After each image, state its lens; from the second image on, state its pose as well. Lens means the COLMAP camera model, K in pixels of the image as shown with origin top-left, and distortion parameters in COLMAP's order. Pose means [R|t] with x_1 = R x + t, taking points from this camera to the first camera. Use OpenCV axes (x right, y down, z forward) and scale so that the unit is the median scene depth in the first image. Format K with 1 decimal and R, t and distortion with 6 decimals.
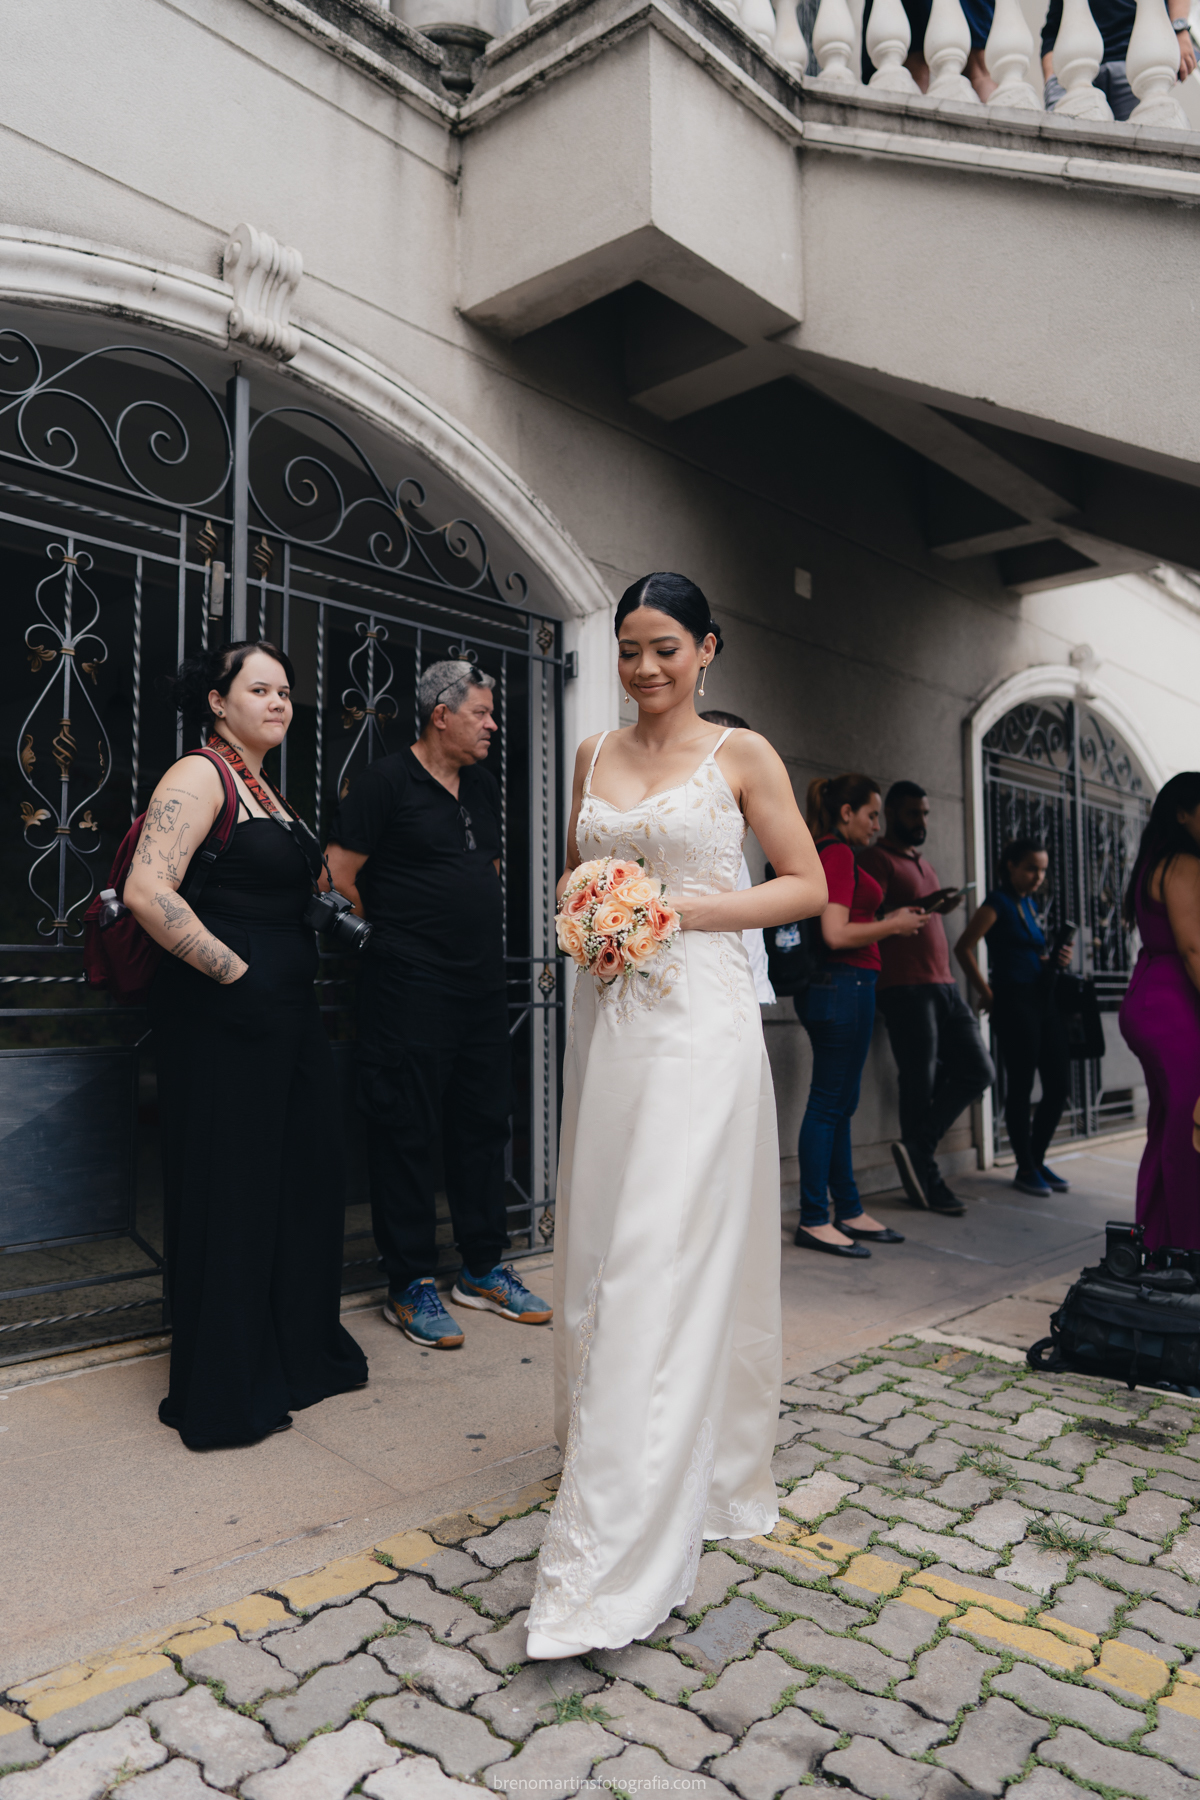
lens RADIAL K [[1272.5, 0, 601.0], [0, 1272.5, 900.3], [0, 0, 1]] dist [-0.005950, -0.001105]
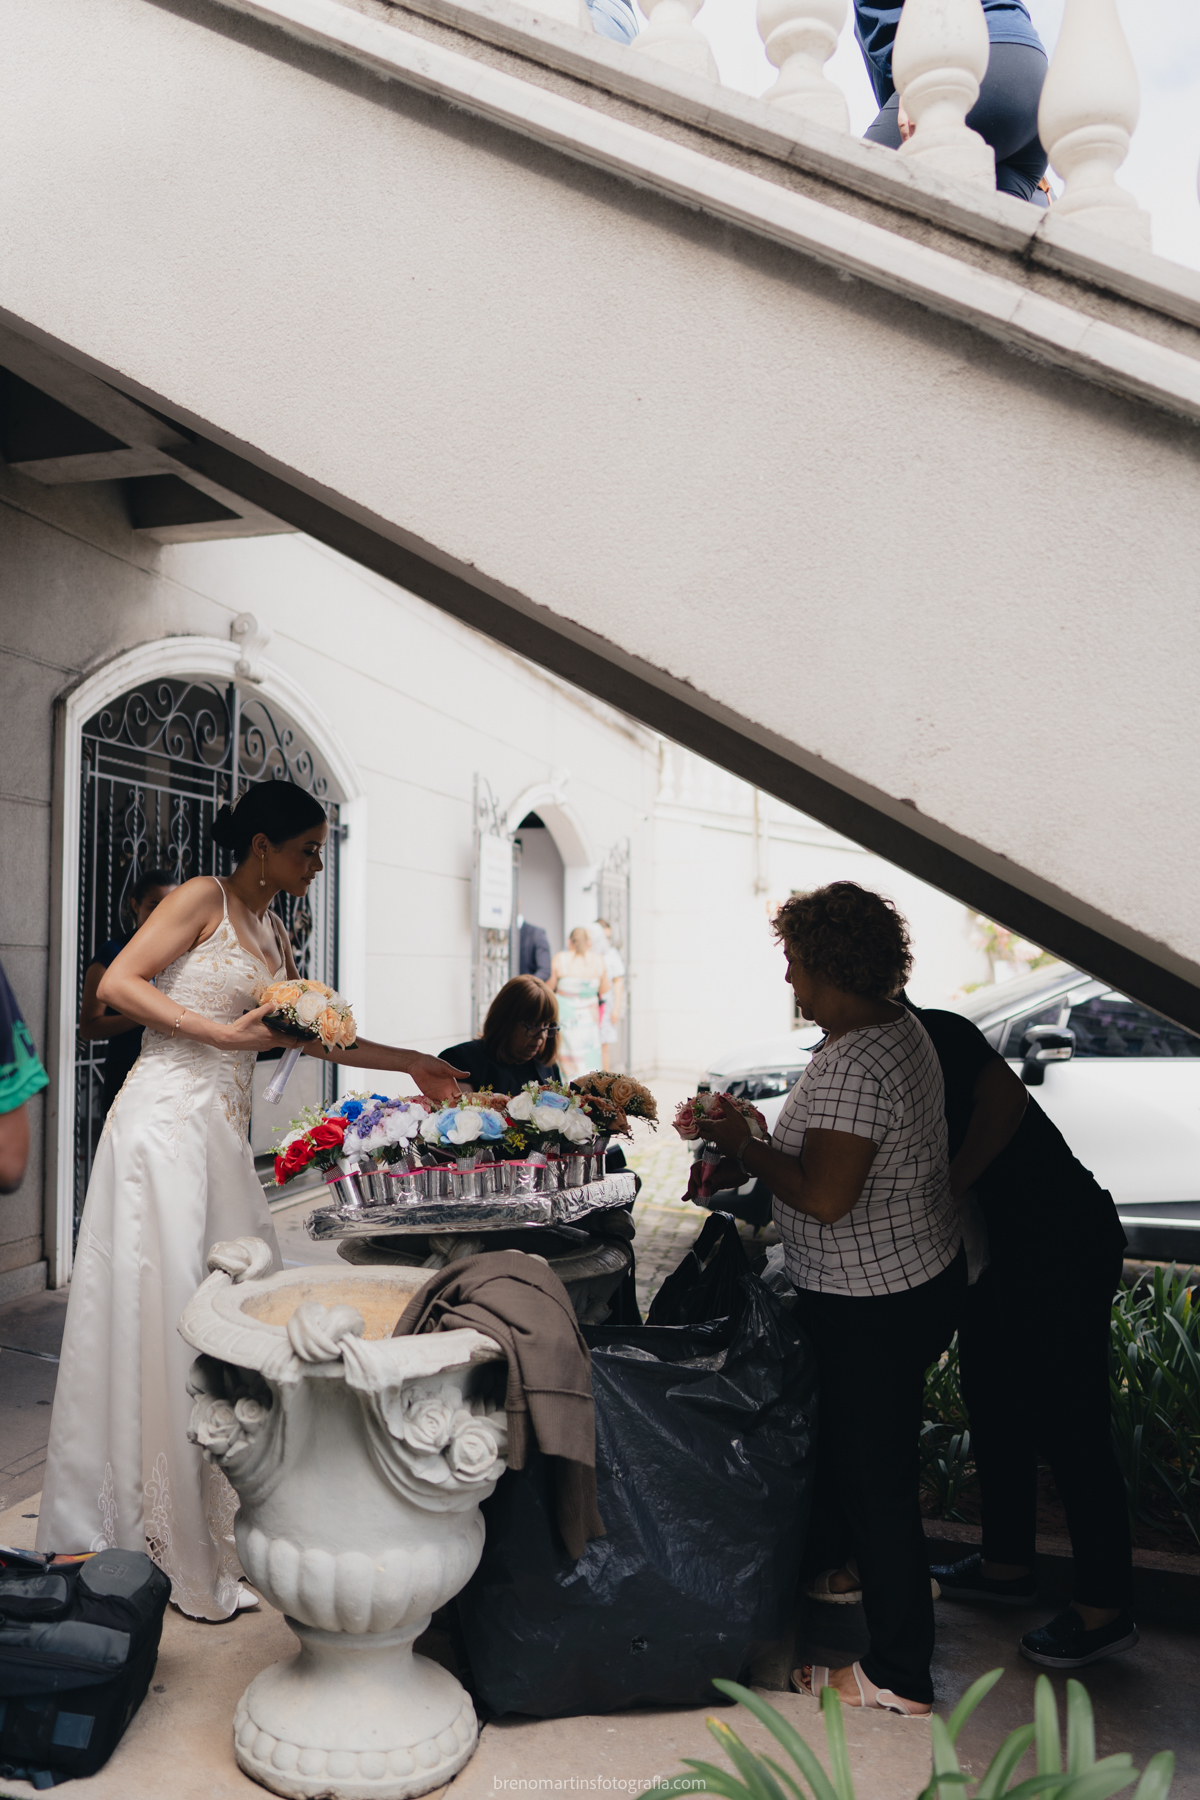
lens RADIAL K [[1272.5, 0, 598.8], [0, 1272.5, 900.7], [0, 0, 1]] dist [-0.005950, -0.001105]
pose [[0.899875, 0.014154, 0.435918, 0.237020], [-0.036268, 0.998440, 0.042451, -0.062473], [-0.434638, -0.054010, 0.898984, 0.162743]]
